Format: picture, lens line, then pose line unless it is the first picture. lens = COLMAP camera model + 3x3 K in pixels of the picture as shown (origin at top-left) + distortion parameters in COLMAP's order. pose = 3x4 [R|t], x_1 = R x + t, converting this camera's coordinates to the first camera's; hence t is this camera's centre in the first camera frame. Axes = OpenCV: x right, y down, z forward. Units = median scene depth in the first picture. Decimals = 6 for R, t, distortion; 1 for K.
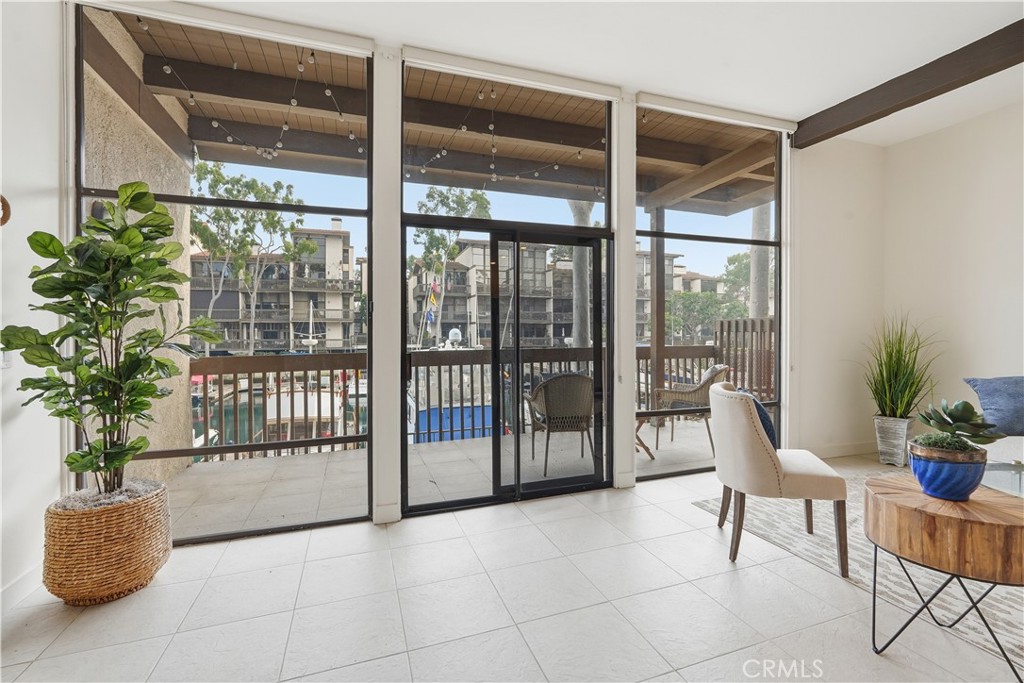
lens RADIAL K [[459.9, 0, 511.0], [0, 459.9, 340.4], [0, 0, 1]] dist [-0.014389, 0.009178]
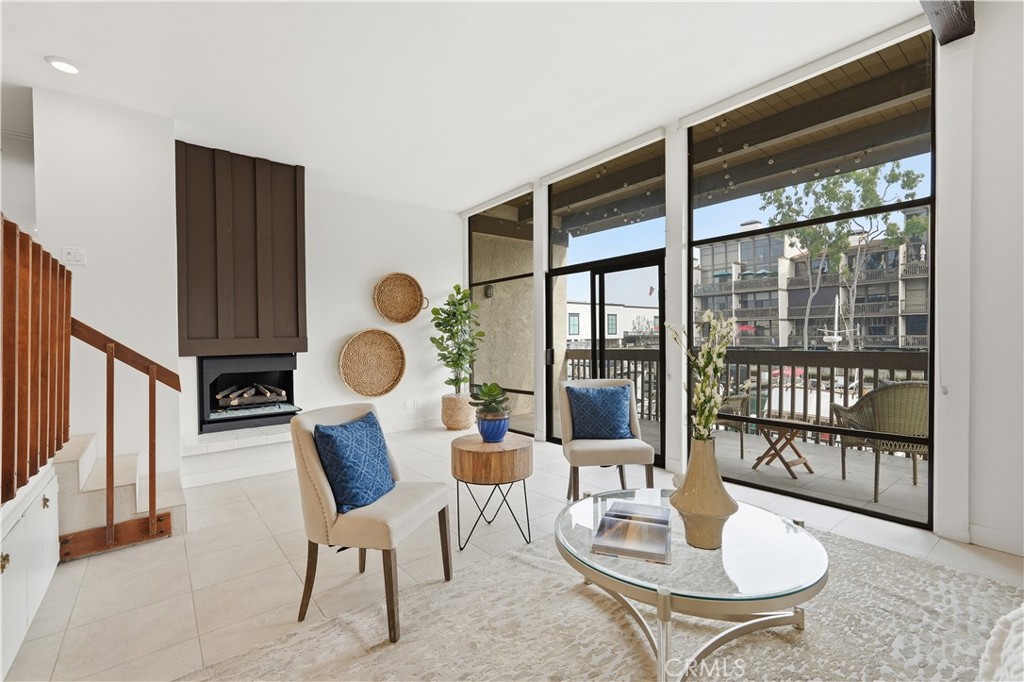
lens RADIAL K [[459.9, 0, 512.8], [0, 459.9, 339.7], [0, 0, 1]] dist [-0.014389, 0.009178]
pose [[0.348000, 0.009395, -0.937448, 0.733034], [-0.001005, 0.999953, 0.009648, -0.014078], [0.937494, -0.002415, 0.347993, 0.126655]]
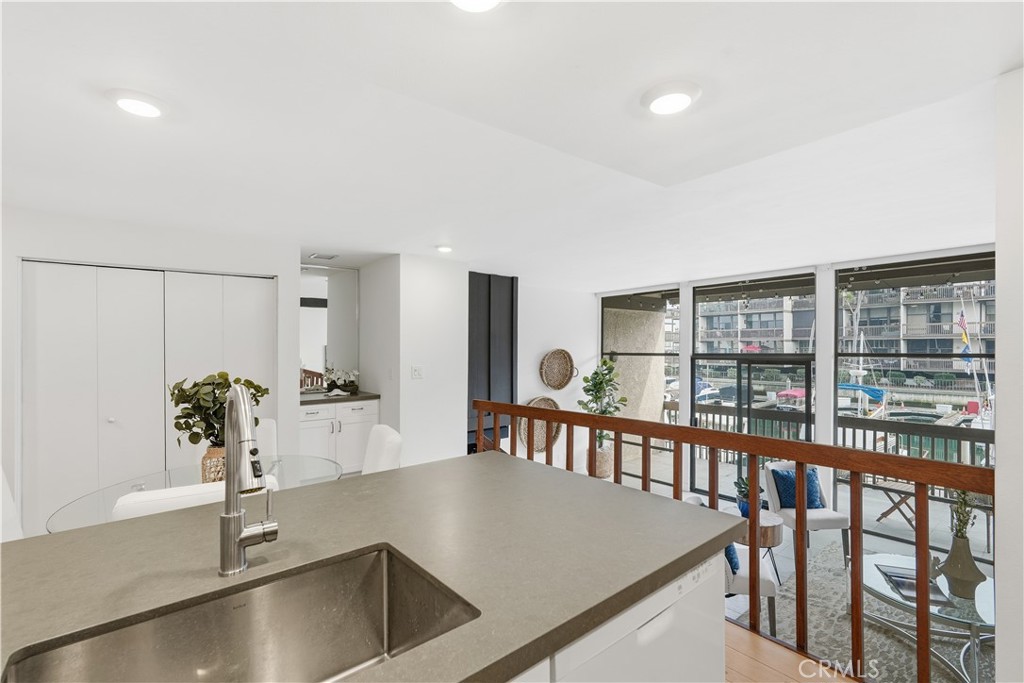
lens RADIAL K [[459.9, 0, 516.4], [0, 459.9, 345.7], [0, 0, 1]] dist [-0.014389, 0.009178]
pose [[0.362822, -0.000373, -0.931858, 0.799590], [-0.009023, 0.999952, -0.003914, -0.158622], [0.931815, 0.009828, 0.362801, -0.319779]]
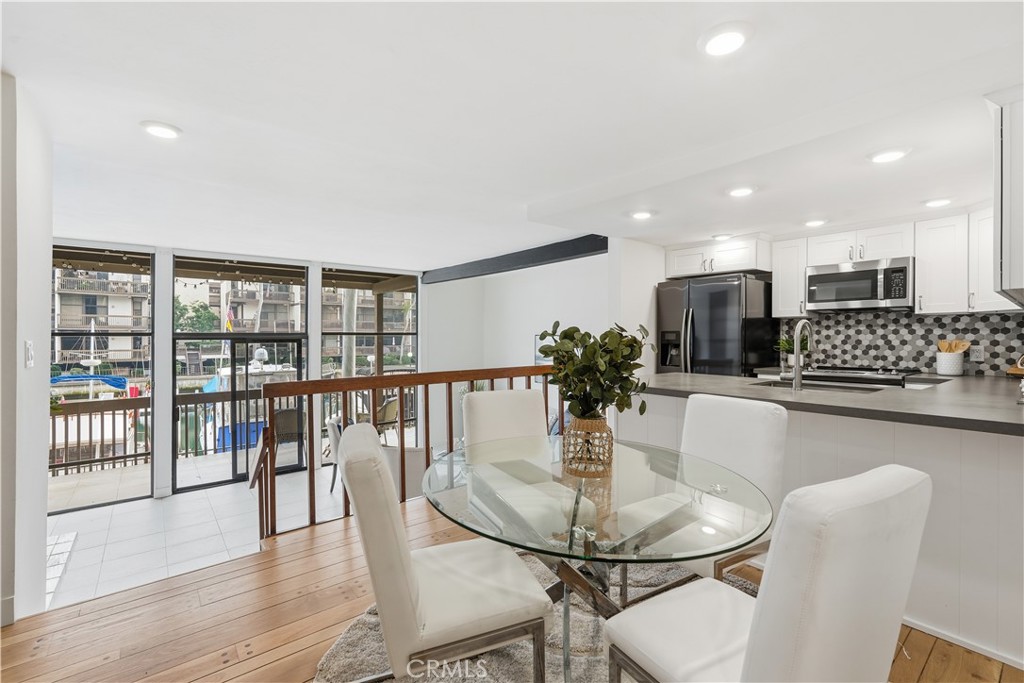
lens RADIAL K [[459.9, 0, 509.4], [0, 459.9, 338.8], [0, 0, 1]] dist [-0.014389, 0.009178]
pose [[0.943060, 0.005433, 0.332578, 0.235458], [-0.001017, 0.999909, -0.013450, -0.122149], [-0.332621, 0.012346, 0.942980, -0.663408]]
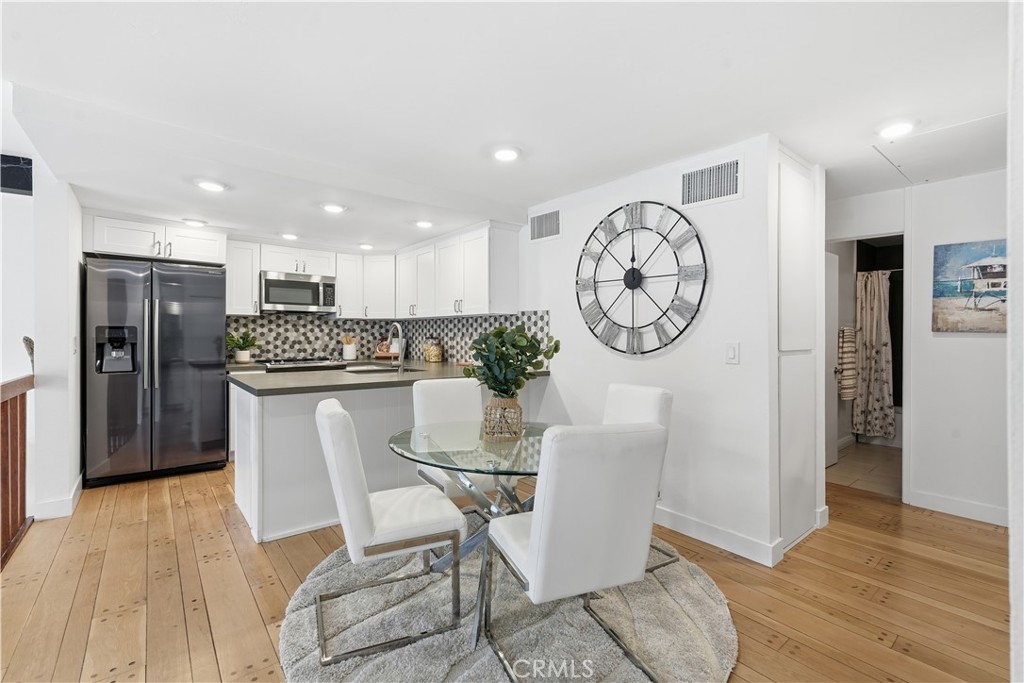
lens RADIAL K [[459.9, 0, 515.6], [0, 459.9, 342.3], [0, 0, 1]] dist [-0.014389, 0.009178]
pose [[-0.352105, -0.009183, 0.935915, 0.018248], [0.013362, 0.999801, 0.014837, -0.126696], [-0.935865, 0.017730, -0.351912, -0.277170]]
